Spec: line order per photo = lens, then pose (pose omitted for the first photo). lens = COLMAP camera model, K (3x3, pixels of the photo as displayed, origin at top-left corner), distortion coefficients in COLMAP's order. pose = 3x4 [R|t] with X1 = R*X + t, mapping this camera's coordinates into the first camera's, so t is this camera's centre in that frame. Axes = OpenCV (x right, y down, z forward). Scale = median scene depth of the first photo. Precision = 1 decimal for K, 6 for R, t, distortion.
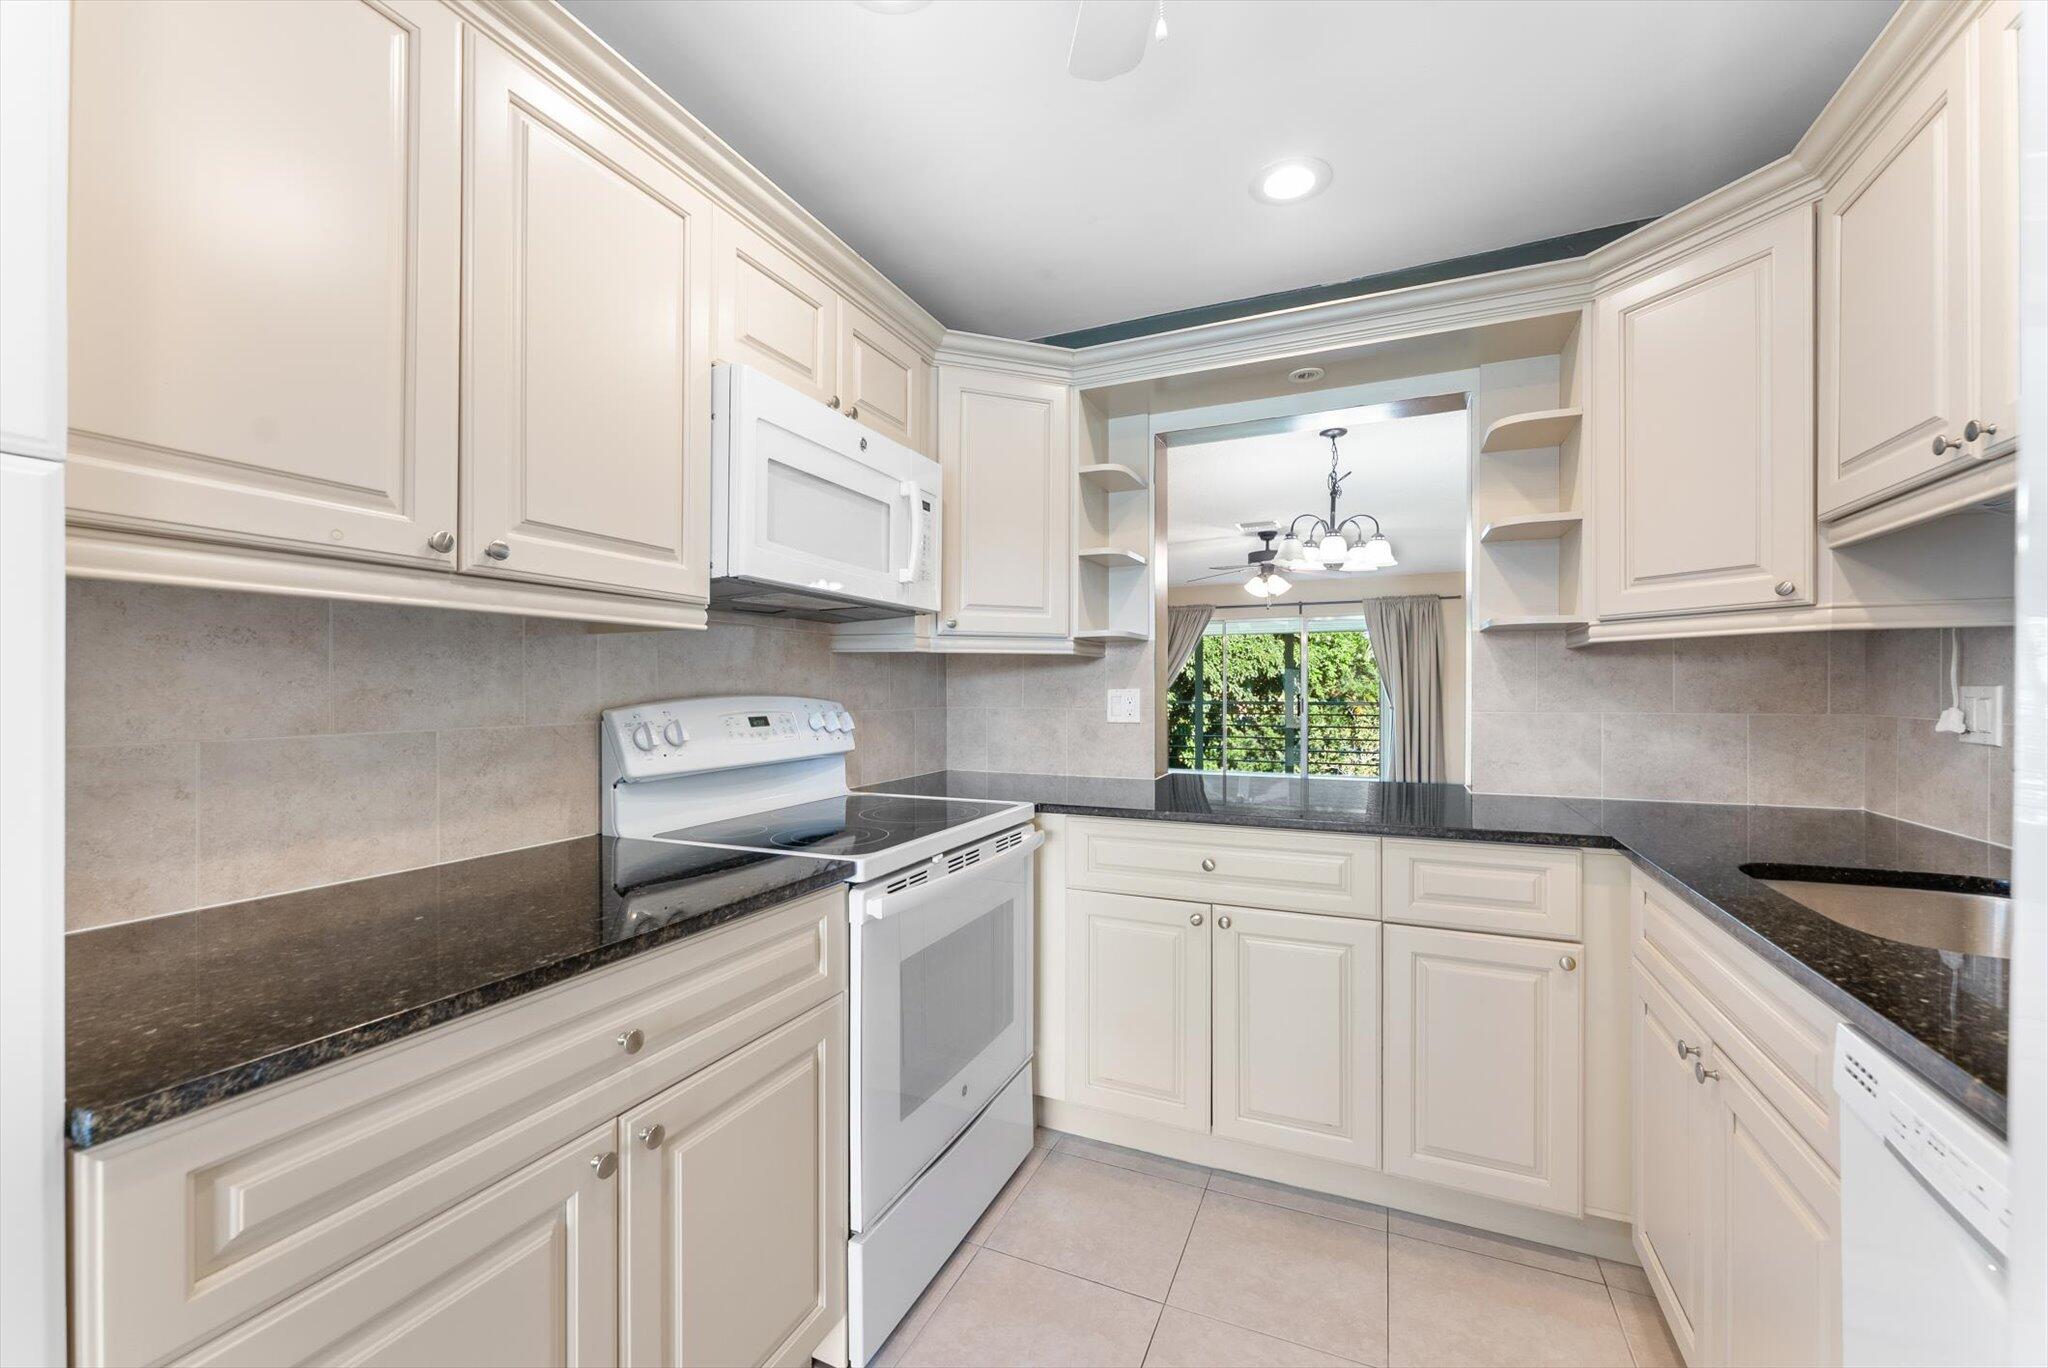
lens RADIAL K [[818.3, 0, 1026.7], [0, 818.3, 688.9], [0, 0, 1]] dist [0.000683, 0.000090]
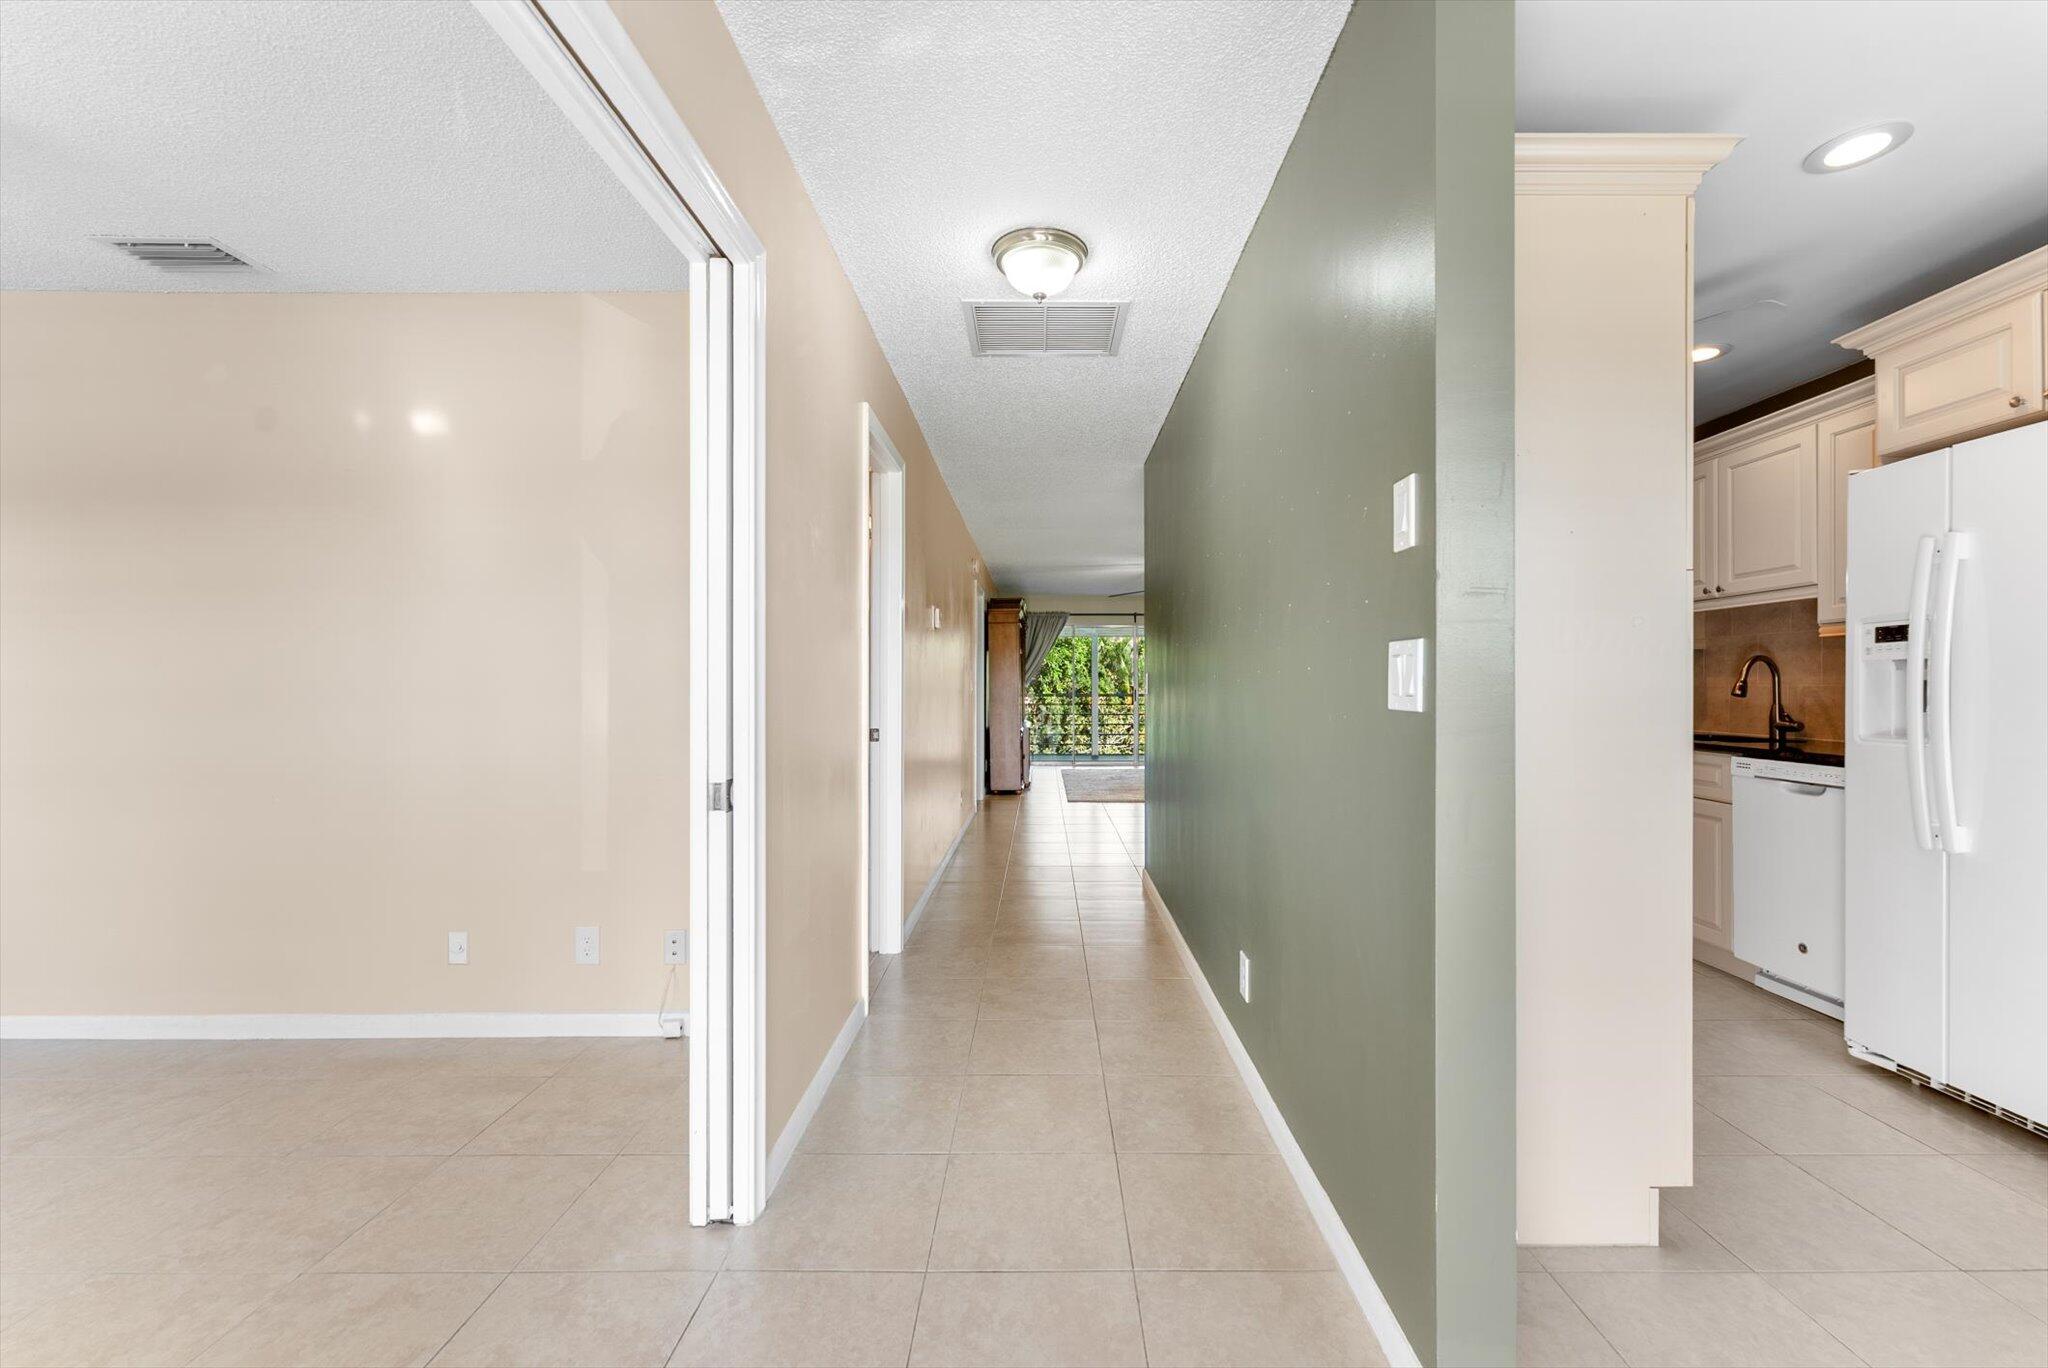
lens RADIAL K [[827.4, 0, 1047.1], [0, 827.4, 687.8], [0, 0, 1]] dist [-0.000117, -0.000208]
pose [[0.913859, 0.000520, 0.406032, -1.234465], [-0.000737, 1.000000, 0.000380, 0.034920], [-0.406032, -0.000646, 0.913859, -0.429399]]
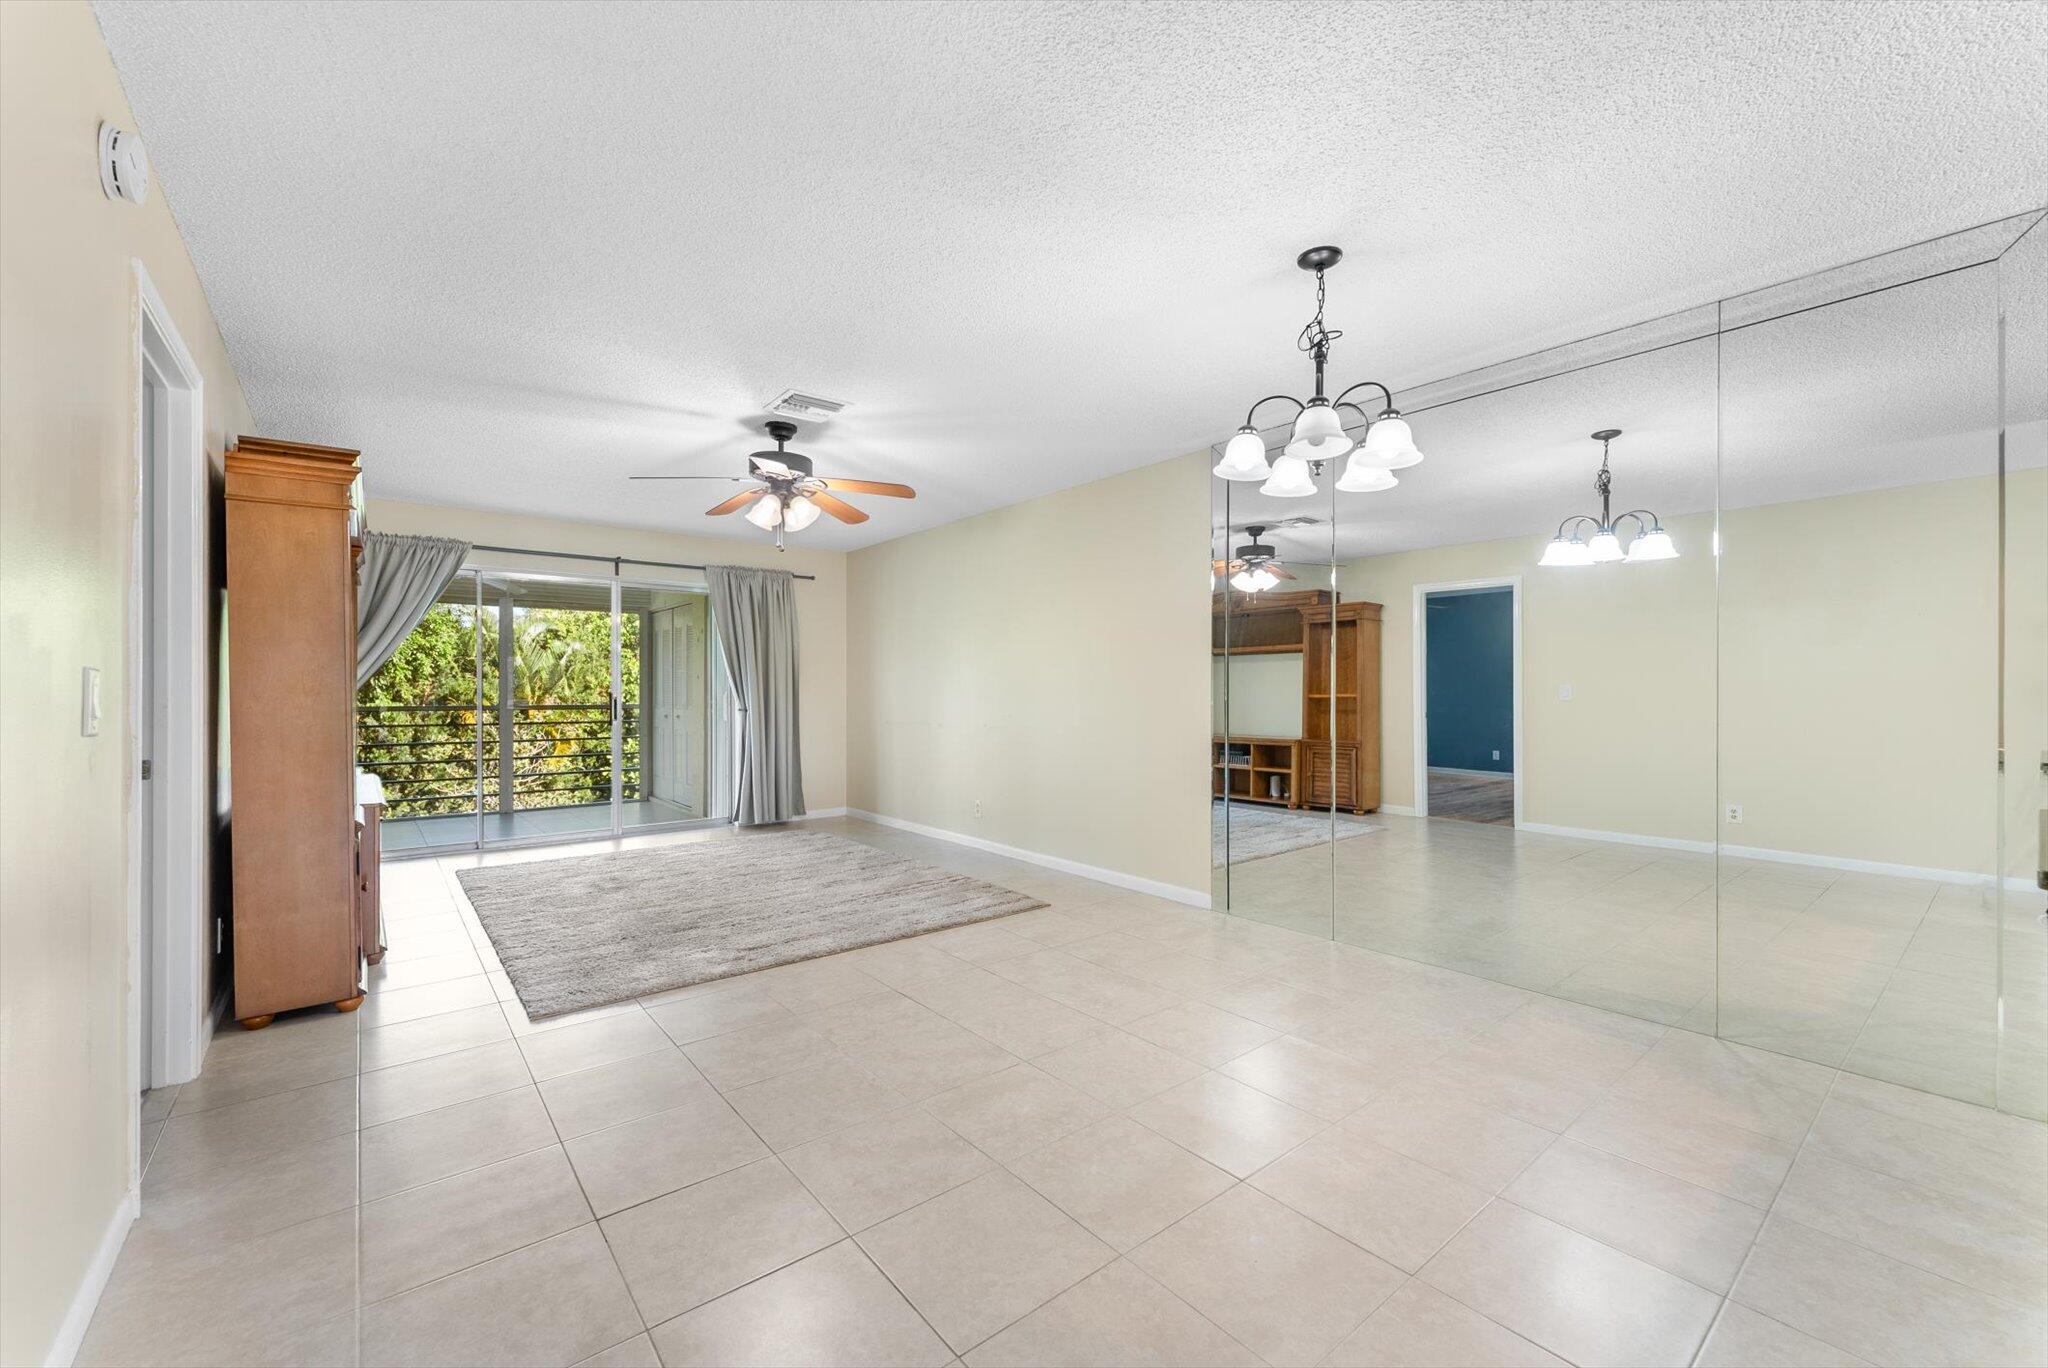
lens RADIAL K [[818.3, 0, 1026.7], [0, 818.3, 688.9], [0, 0, 1]] dist [0.000683, 0.000090]
pose [[0.457077, 0.003635, 0.889420, -0.472510], [0.000454, 0.999991, -0.004321, 0.026955], [-0.889427, 0.002379, 0.457071, 1.550970]]
